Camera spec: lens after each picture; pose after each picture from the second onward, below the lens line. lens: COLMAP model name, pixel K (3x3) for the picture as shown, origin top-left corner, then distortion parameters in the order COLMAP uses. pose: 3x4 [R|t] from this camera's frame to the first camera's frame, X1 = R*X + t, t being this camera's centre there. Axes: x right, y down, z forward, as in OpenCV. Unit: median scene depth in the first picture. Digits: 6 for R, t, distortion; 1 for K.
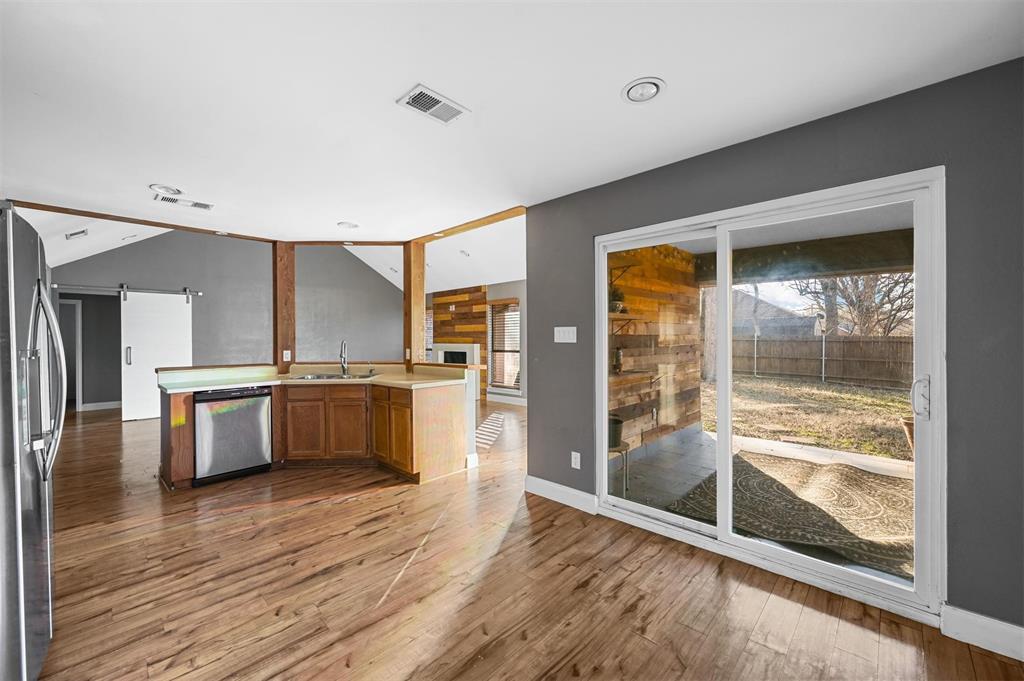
lens RADIAL K [[402.1, 0, 516.2], [0, 402.1, 340.3], [0, 0, 1]] dist [-0.002393, -0.000174]
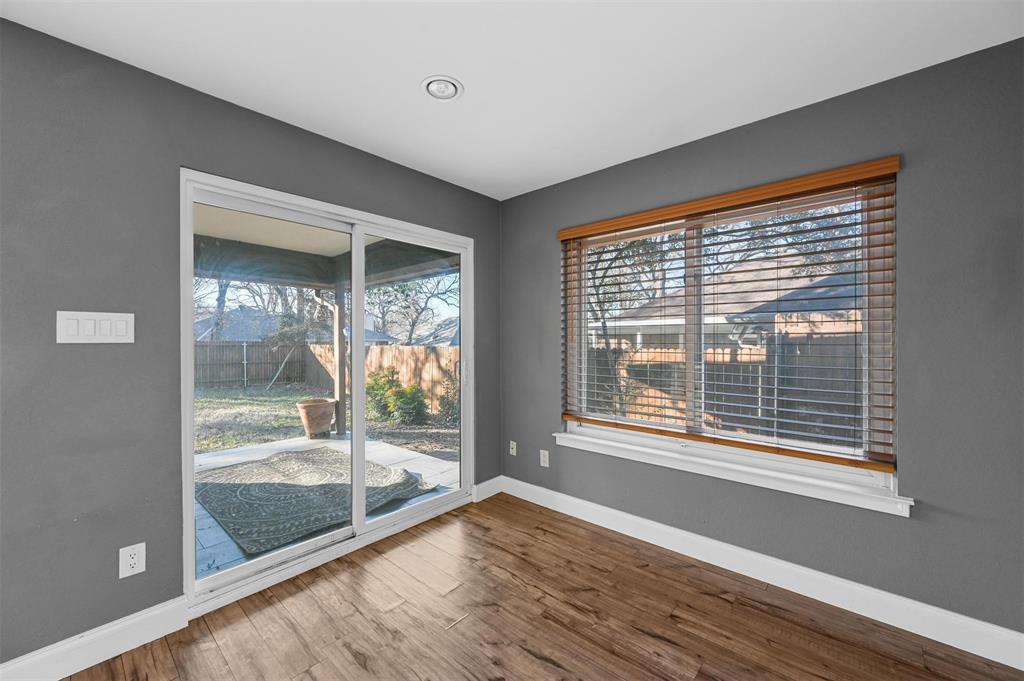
lens RADIAL K [[402.1, 0, 514.3], [0, 402.1, 340.9], [0, 0, 1]] dist [-0.002393, -0.000174]
pose [[-0.037125, -0.000801, 0.999310, -0.459116], [0.012112, 0.999926, 0.001251, 0.010010], [-0.999237, 0.012151, -0.037113, 0.562602]]
